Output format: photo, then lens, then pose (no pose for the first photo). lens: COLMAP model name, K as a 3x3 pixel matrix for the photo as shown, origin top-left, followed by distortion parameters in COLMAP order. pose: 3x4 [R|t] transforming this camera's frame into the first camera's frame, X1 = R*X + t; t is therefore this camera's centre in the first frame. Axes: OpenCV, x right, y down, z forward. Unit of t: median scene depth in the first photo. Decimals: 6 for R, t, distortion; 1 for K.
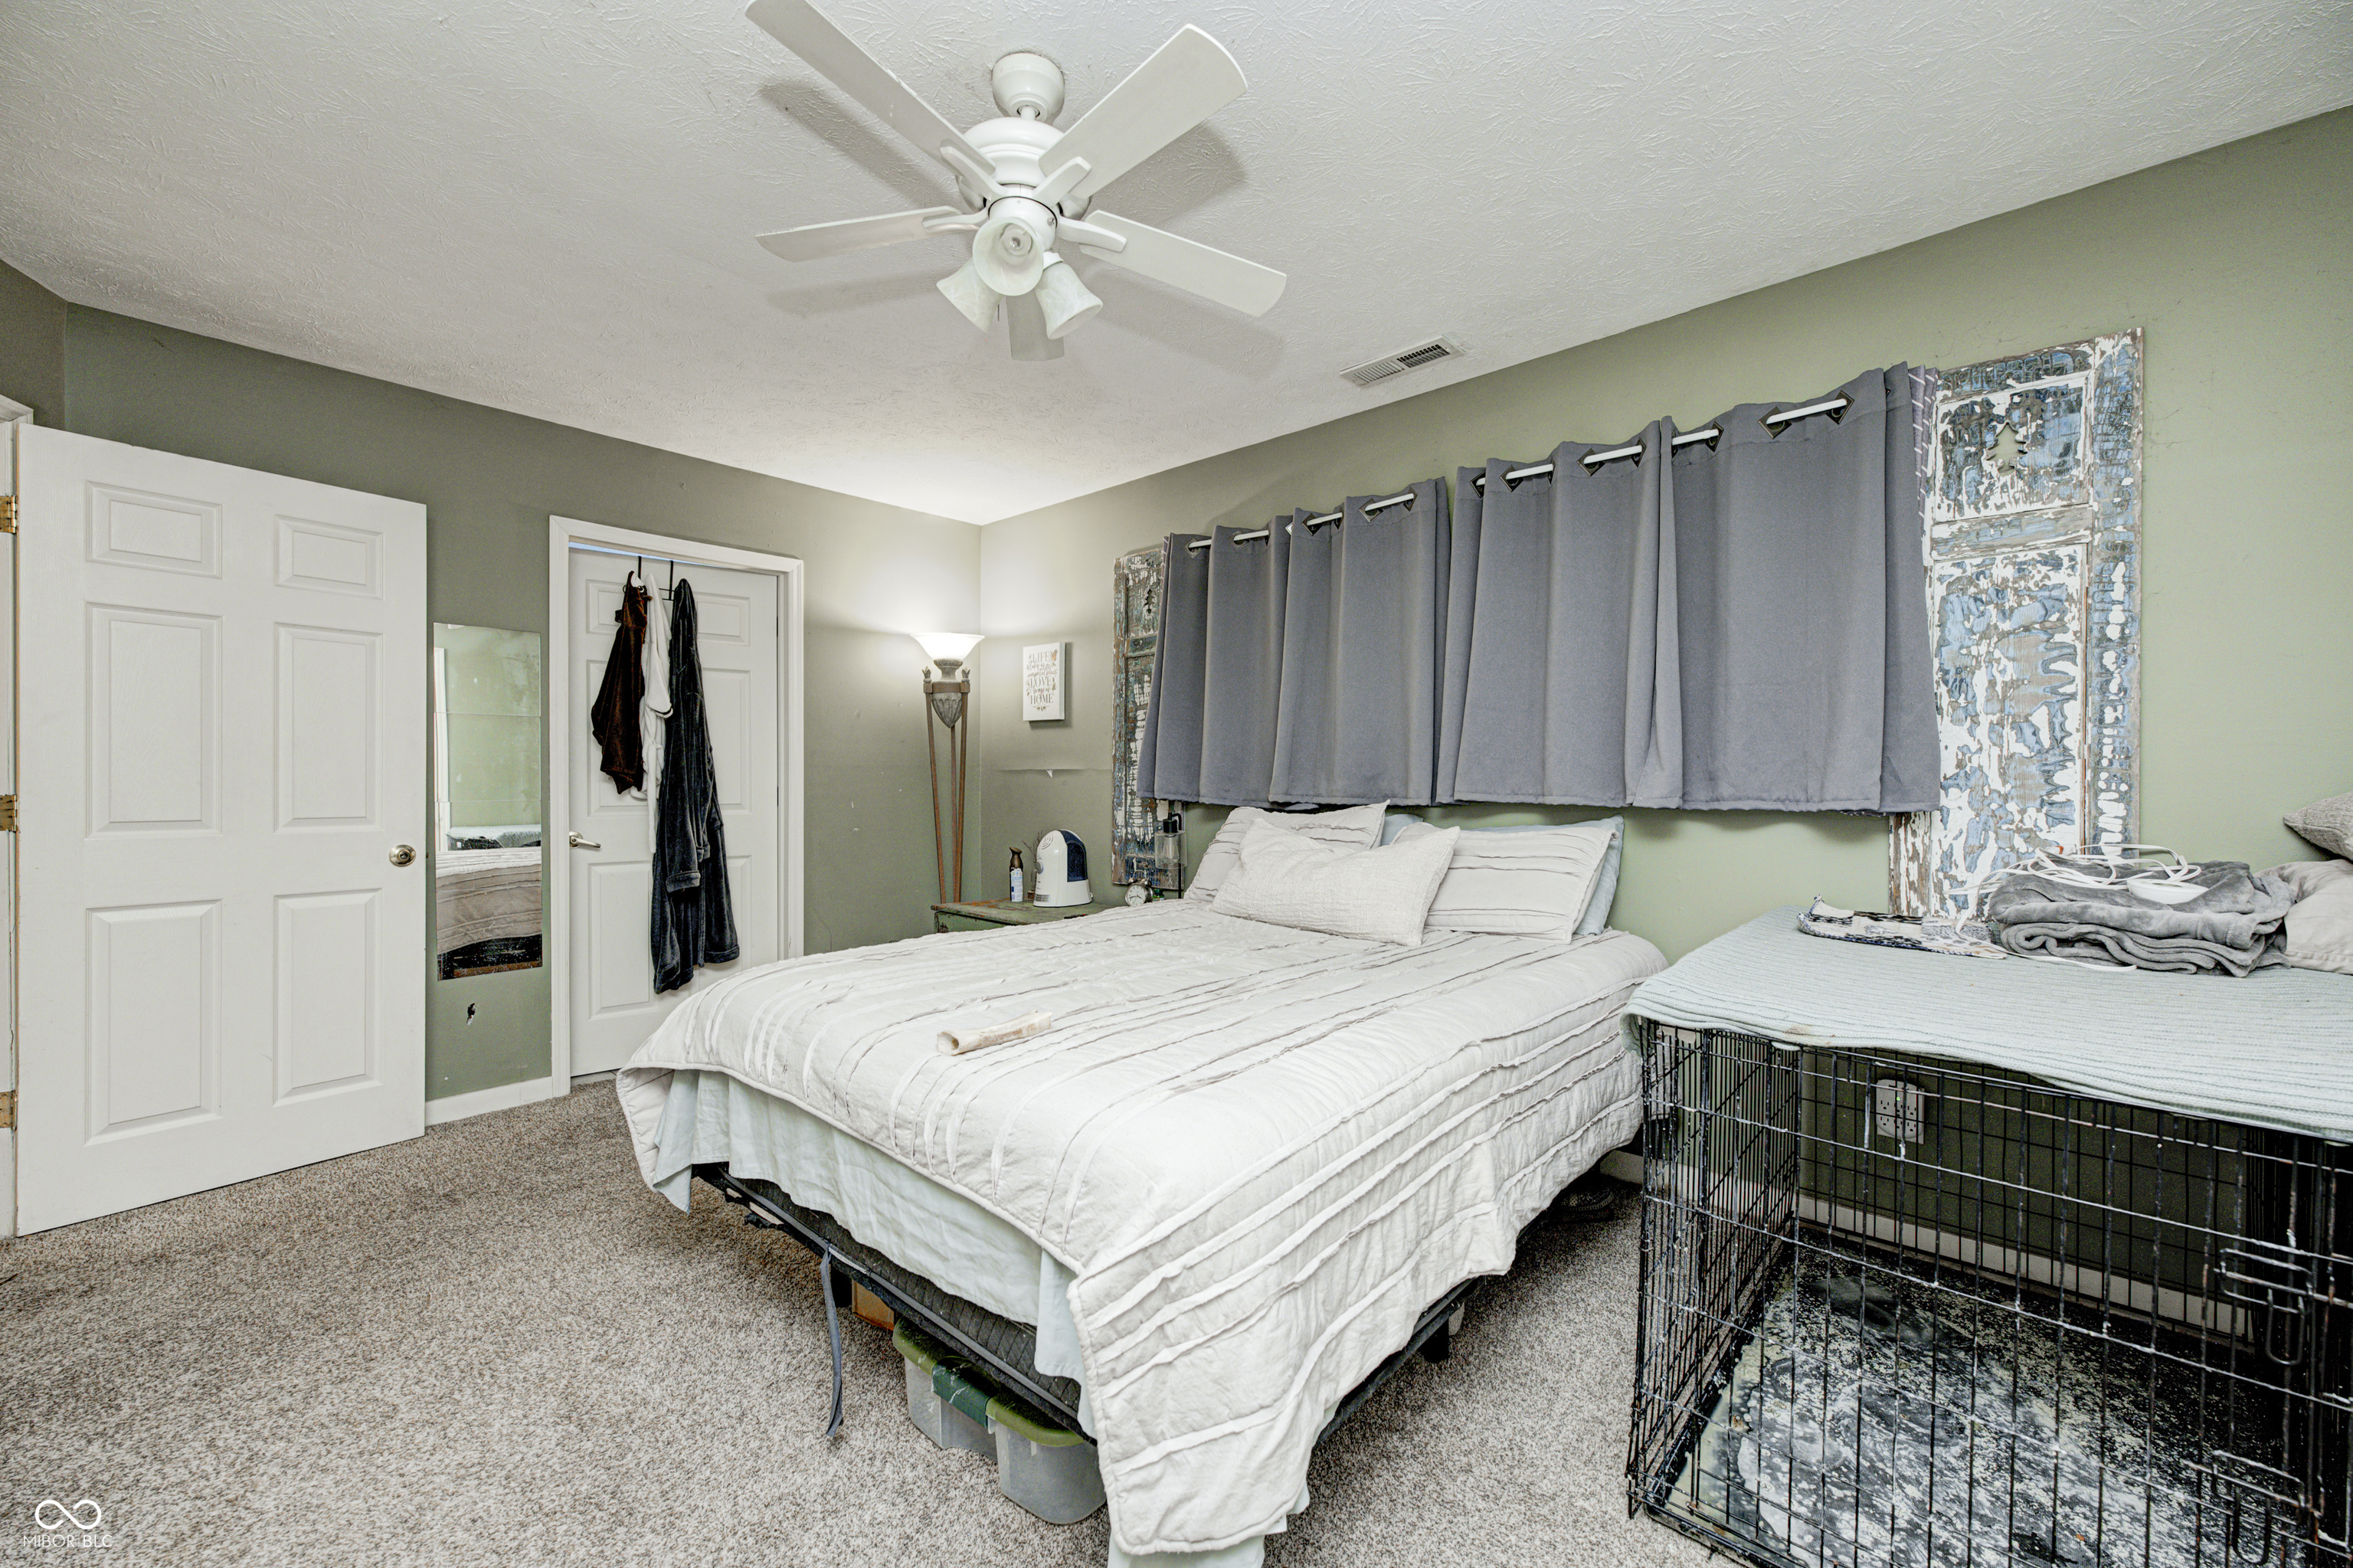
lens RADIAL K [[921.6, 0, 1173.5], [0, 921.6, 791.3], [0, 0, 1]] dist [-0.002382, 0.000539]
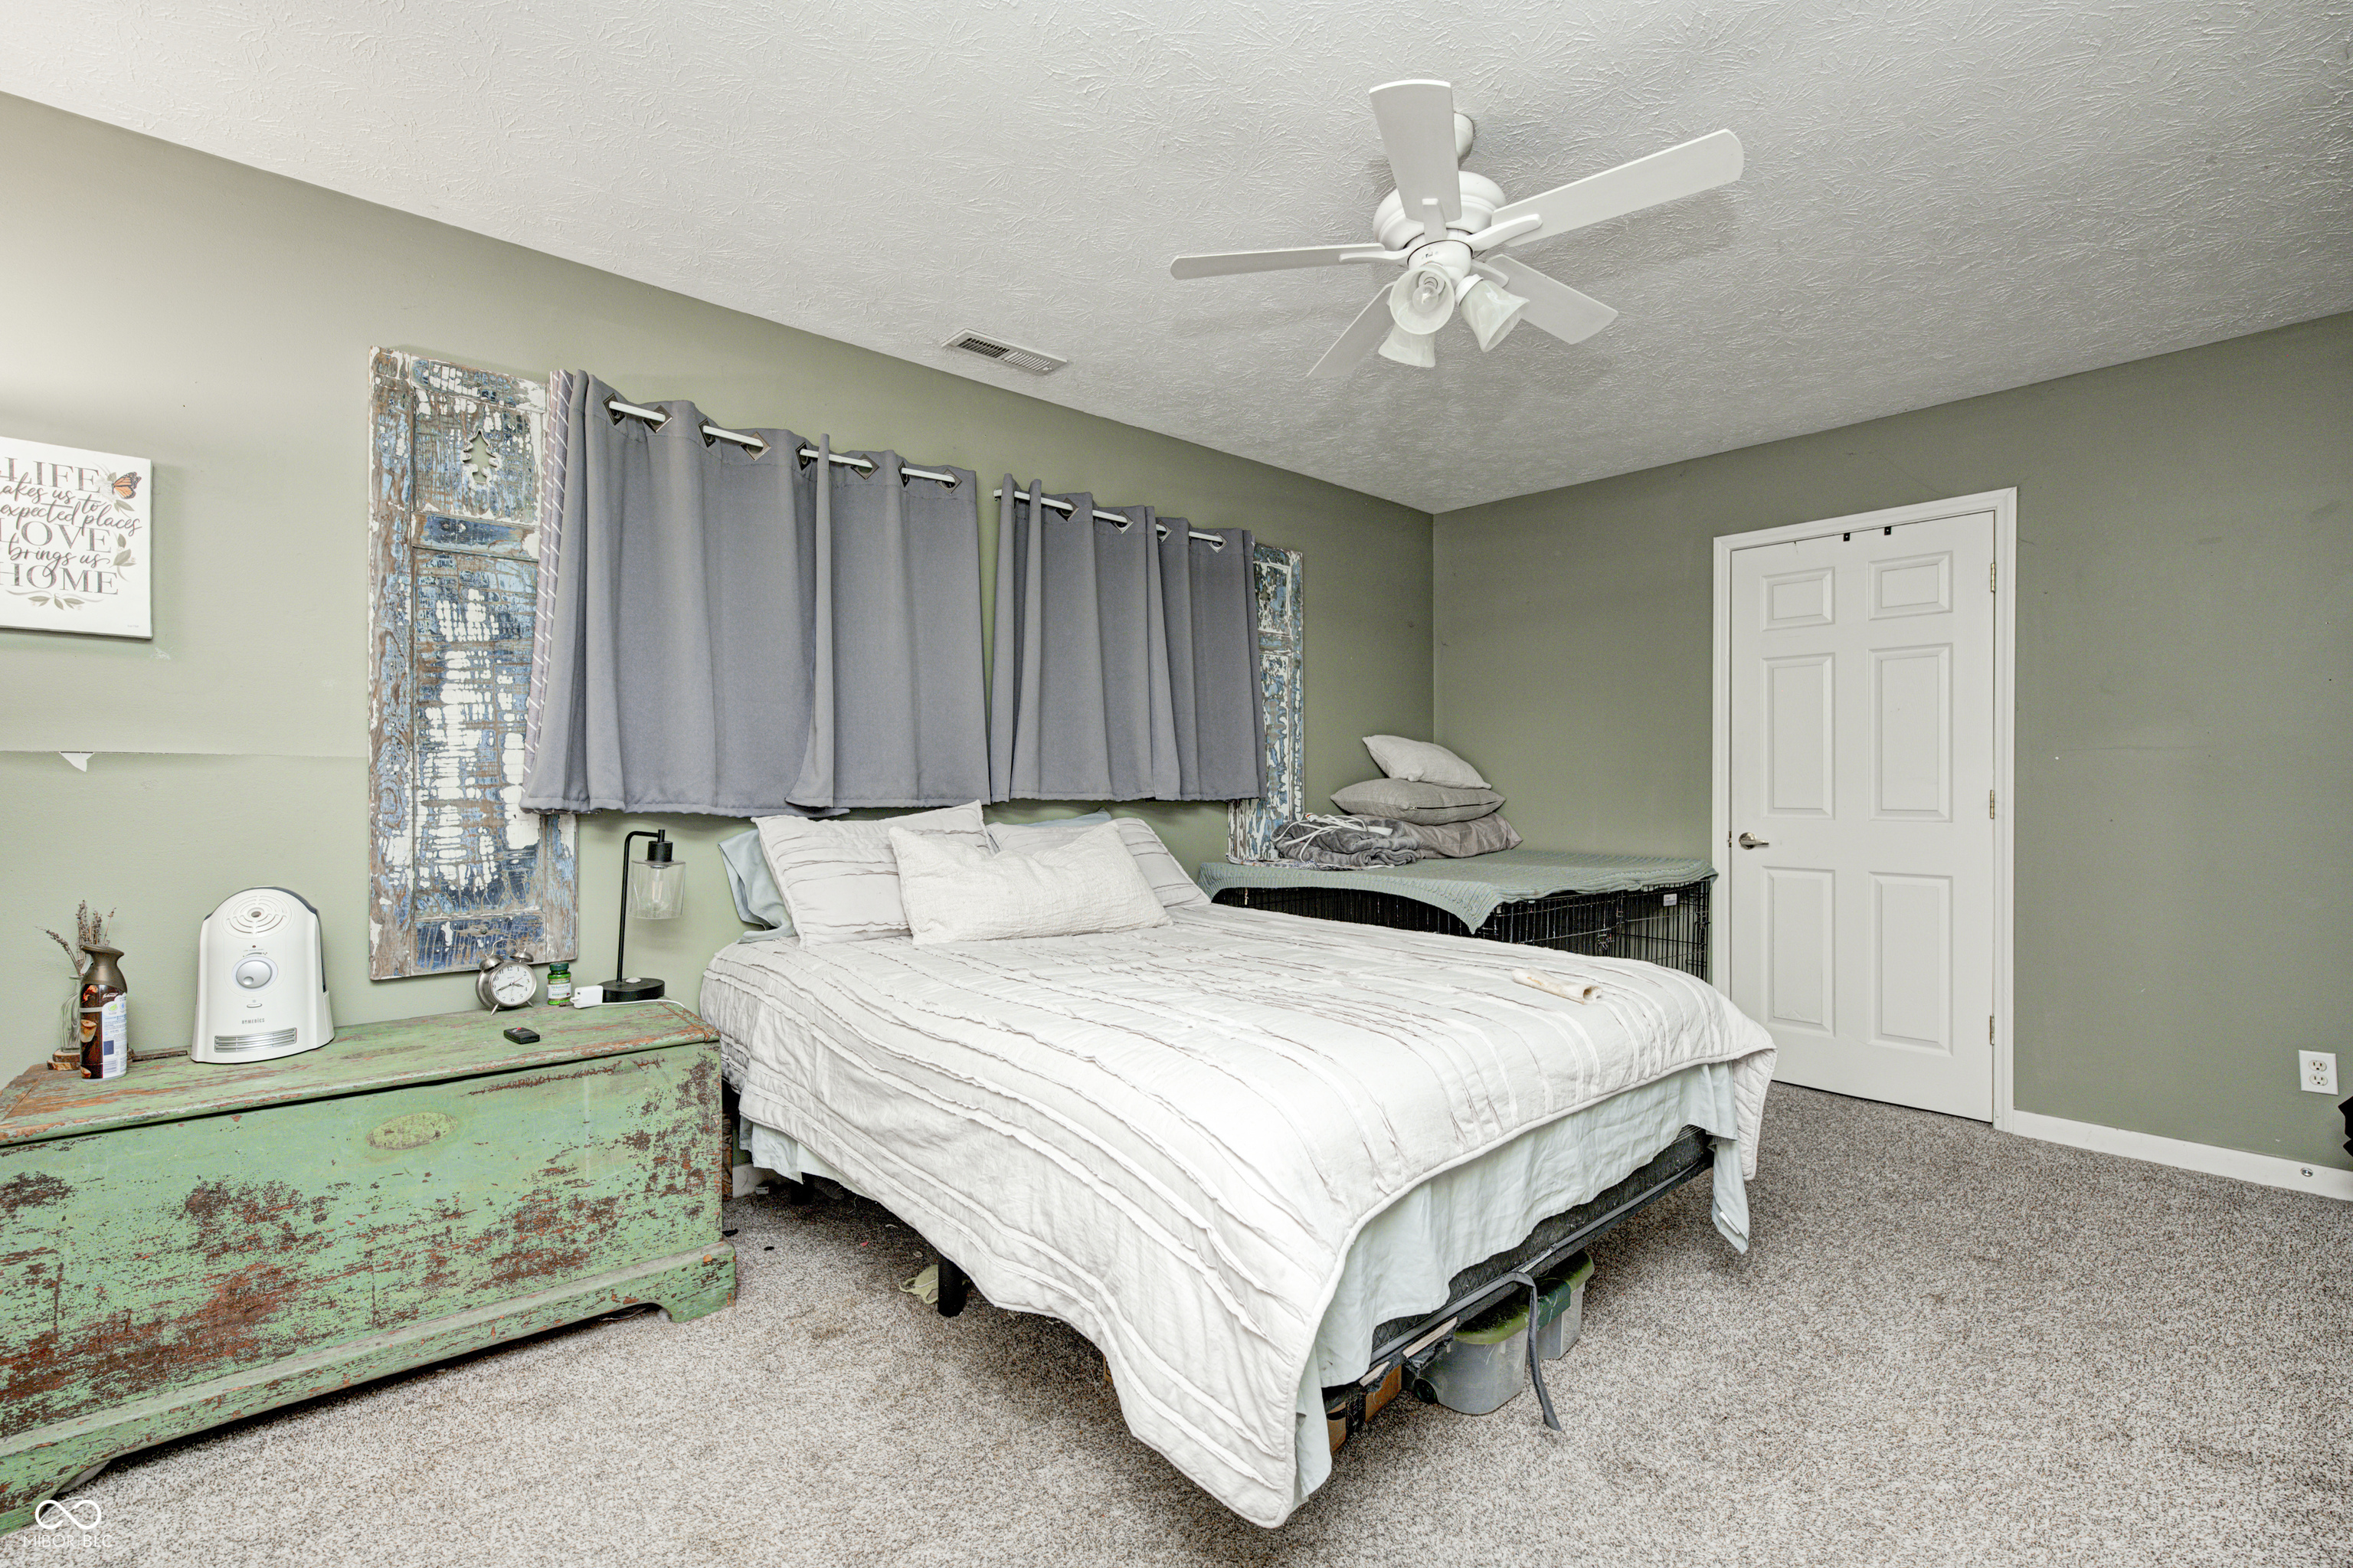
lens RADIAL K [[1053.5, 0, 1173.7], [0, 1053.5, 780.8], [0, 0, 1]] dist [0.001110, 0.000220]
pose [[0.107017, 0.003341, 0.994252, -0.613817], [0.014041, 0.999890, -0.004872, -0.001604], [-0.994158, 0.014482, 0.106958, 0.511585]]
